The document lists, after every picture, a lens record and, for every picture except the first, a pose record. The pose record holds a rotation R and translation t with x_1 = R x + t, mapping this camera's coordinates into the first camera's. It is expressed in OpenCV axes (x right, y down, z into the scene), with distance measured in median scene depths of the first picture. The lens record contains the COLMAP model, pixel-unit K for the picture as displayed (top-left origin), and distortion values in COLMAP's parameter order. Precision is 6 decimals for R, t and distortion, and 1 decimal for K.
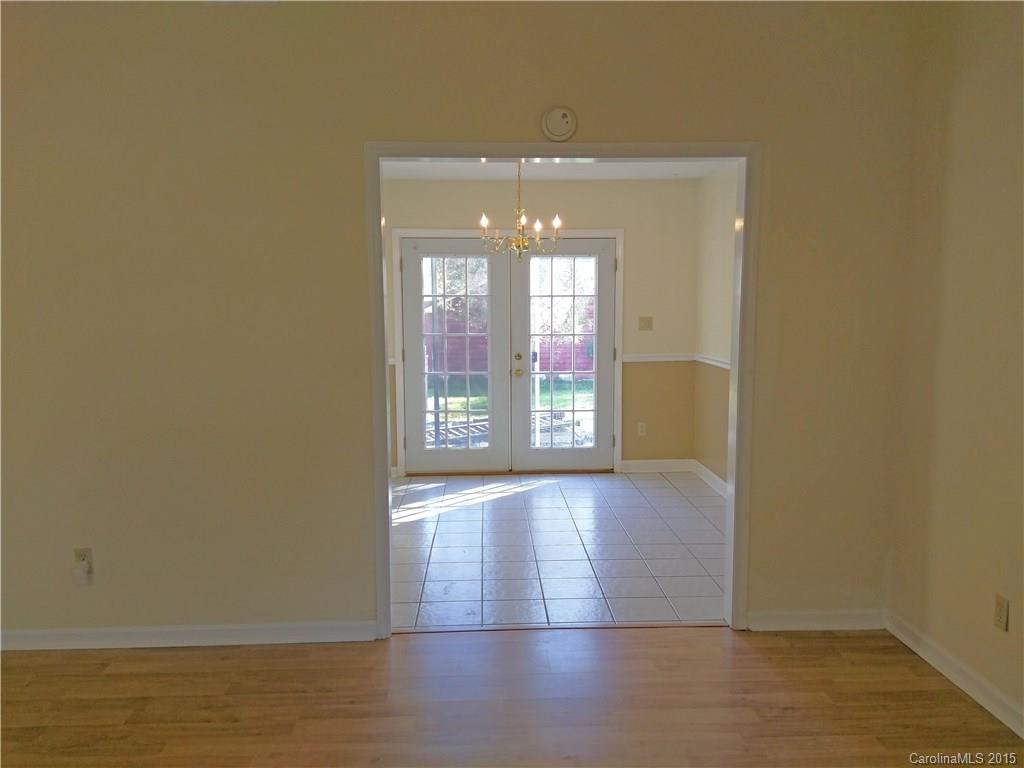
lens RADIAL K [[831.5, 0, 512.0], [0, 831.5, 384.0], [0, 0, 1]] dist [0.007309, 0.002418]
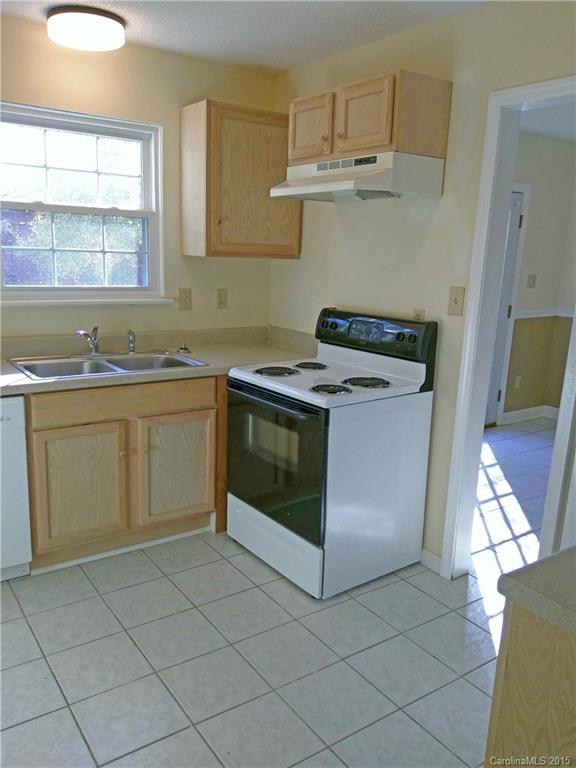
lens RADIAL K [[623.4, 0, 299.3], [0, 623.4, 387.8], [0, 0, 1]] dist [0.103793, -0.185395]
pose [[0.836902, -0.081420, 0.541263, -1.004713], [0.010655, 0.991110, 0.132614, -0.096404], [-0.547249, -0.105218, 0.830330, 0.986551]]
